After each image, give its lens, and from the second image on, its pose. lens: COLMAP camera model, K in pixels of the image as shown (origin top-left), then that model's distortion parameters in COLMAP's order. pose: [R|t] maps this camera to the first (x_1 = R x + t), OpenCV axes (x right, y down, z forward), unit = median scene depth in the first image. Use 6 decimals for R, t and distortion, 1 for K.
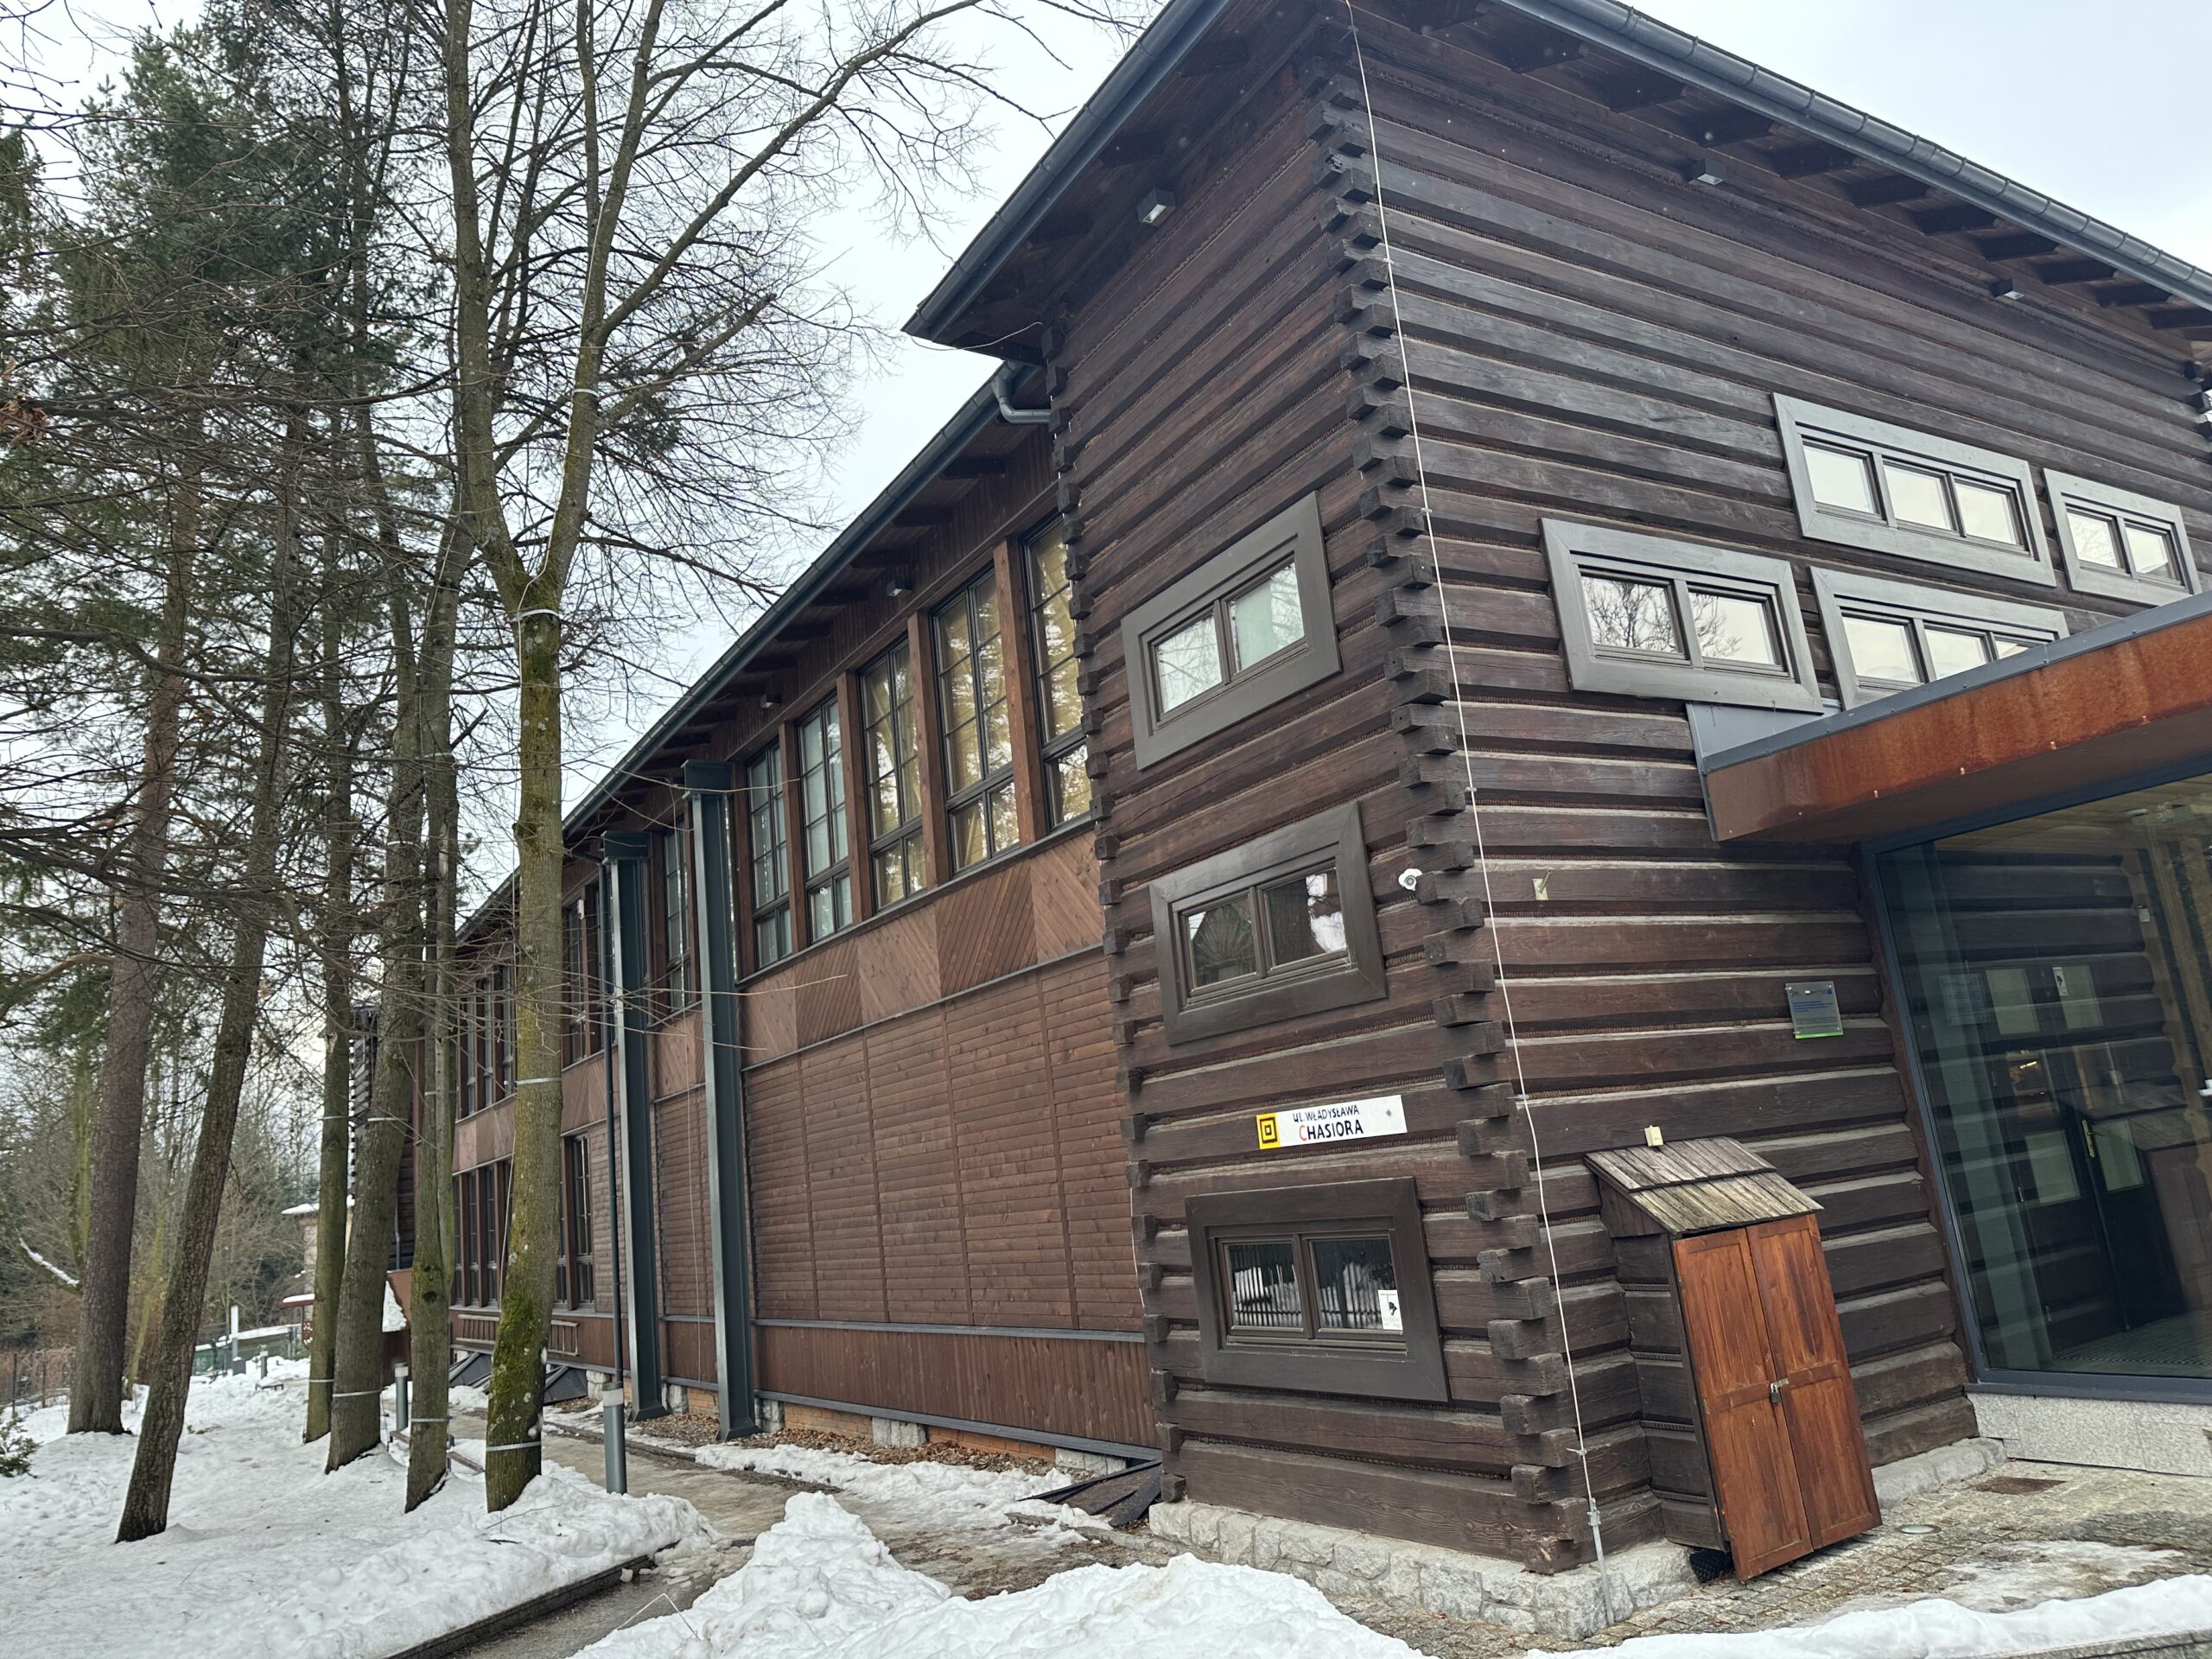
lens RADIAL K [[1552.7, 0, 1106.0], [0, 1552.7, 829.5], [0, 0, 1]] dist [0.049872, -0.056993]
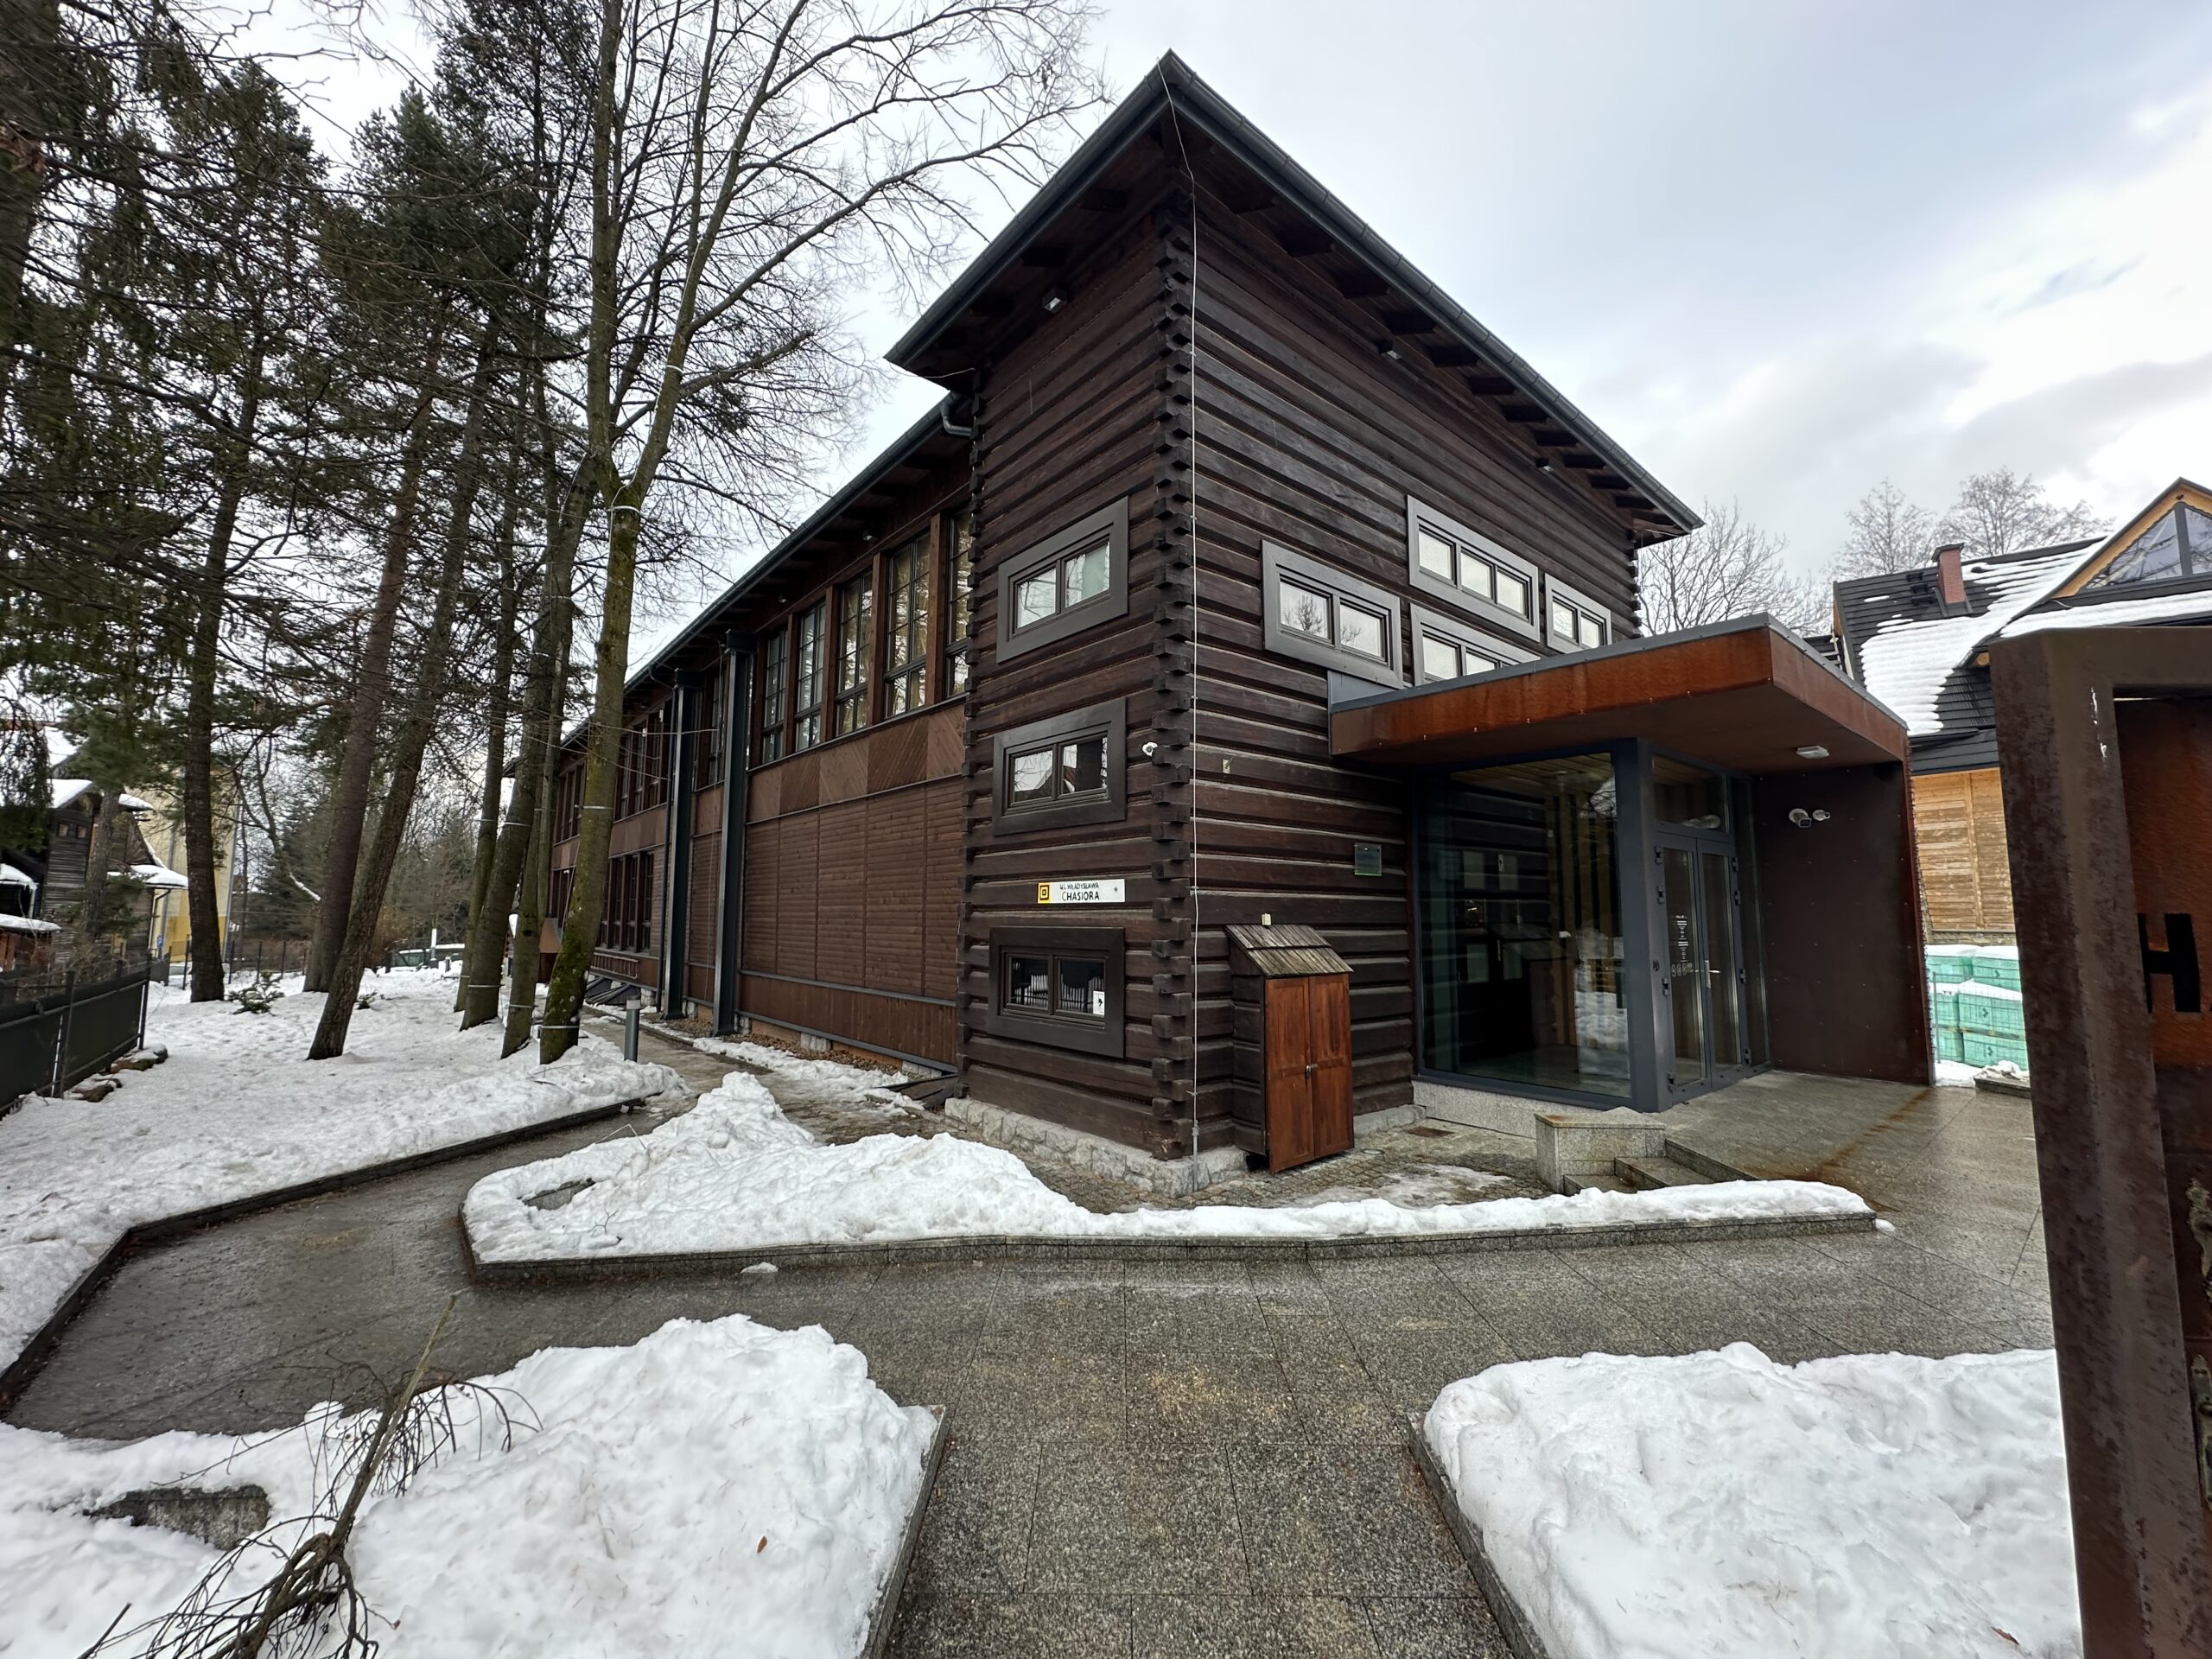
lens RADIAL K [[873.9, 0, 1093.3], [0, 873.9, 828.5], [0, 0, 1]] dist [0.002086, 0.000162]
pose [[0.984682, 0.128204, 0.118176, 0.034545], [-0.140421, 0.984865, 0.101599, 0.024192], [-0.103362, -0.116637, 0.987781, 0.080225]]
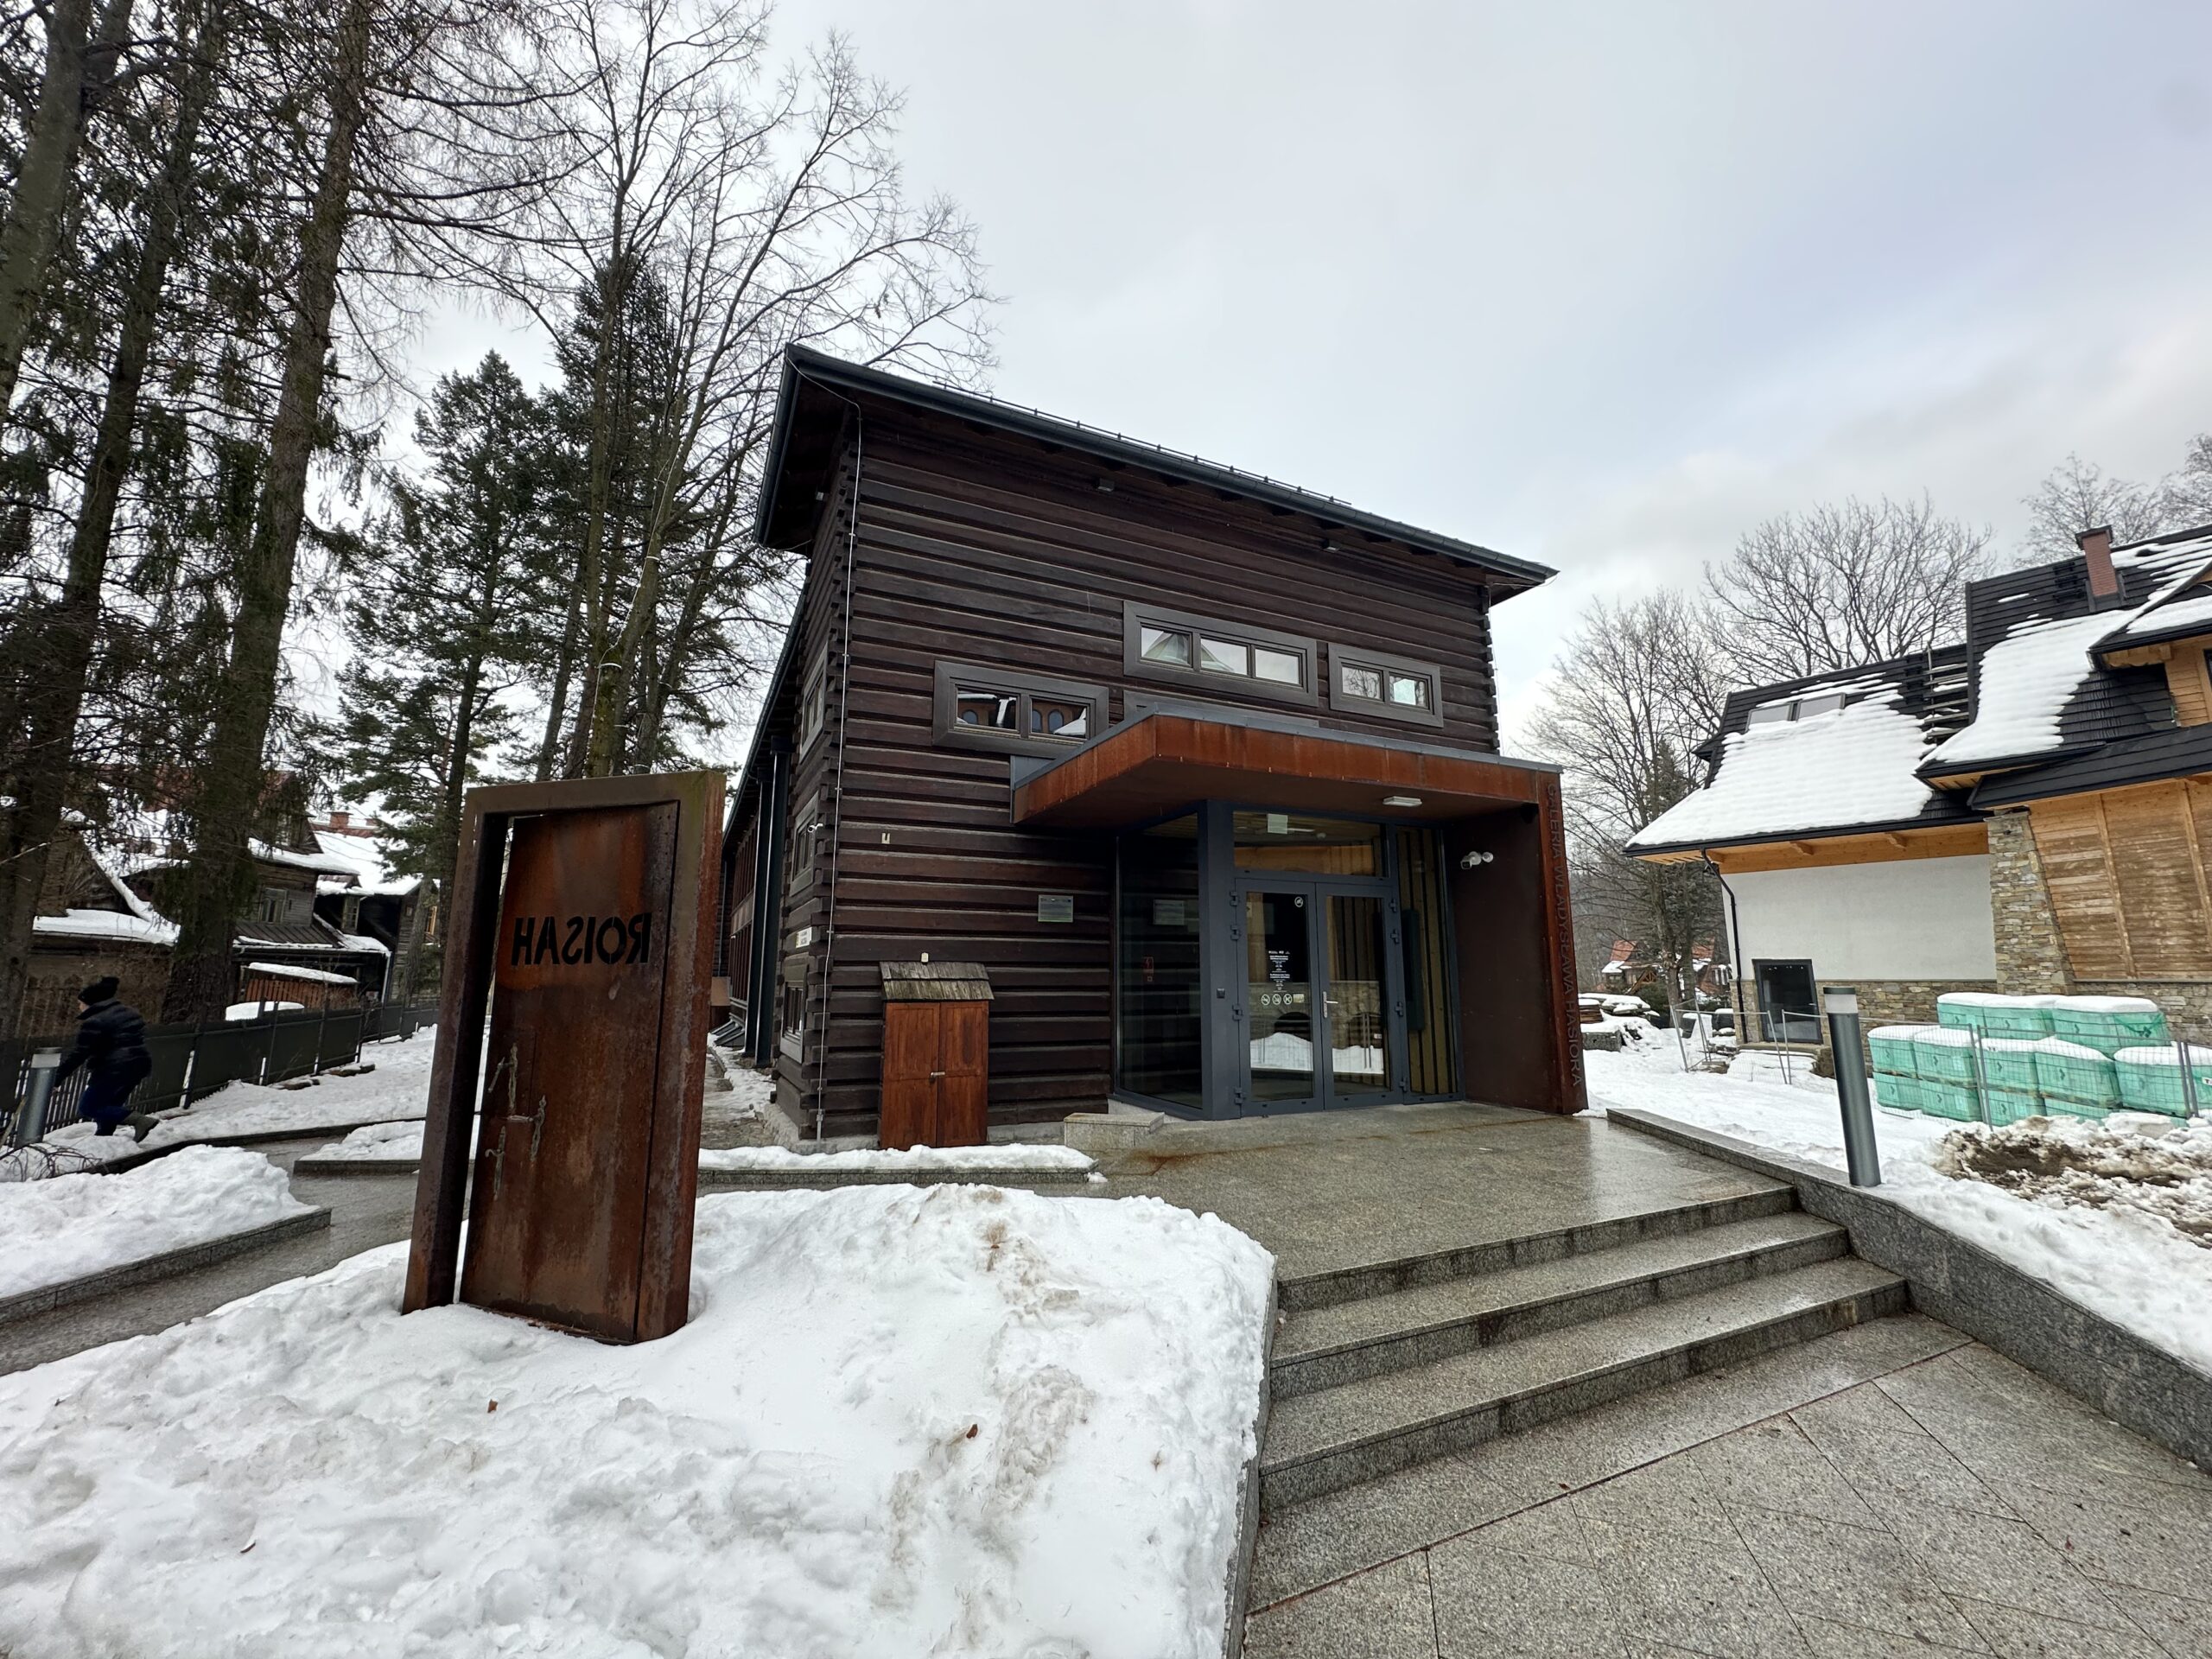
lens RADIAL K [[883.0, 0, 1106.0], [0, 883.0, 829.5], [0, 0, 1]] dist [-0.001567, -0.000044]
pose [[0.986714, 0.091530, -0.134231, 0.615664], [-0.083973, 0.994604, 0.060928, -0.060241], [0.139084, -0.048846, 0.989075, -0.124541]]
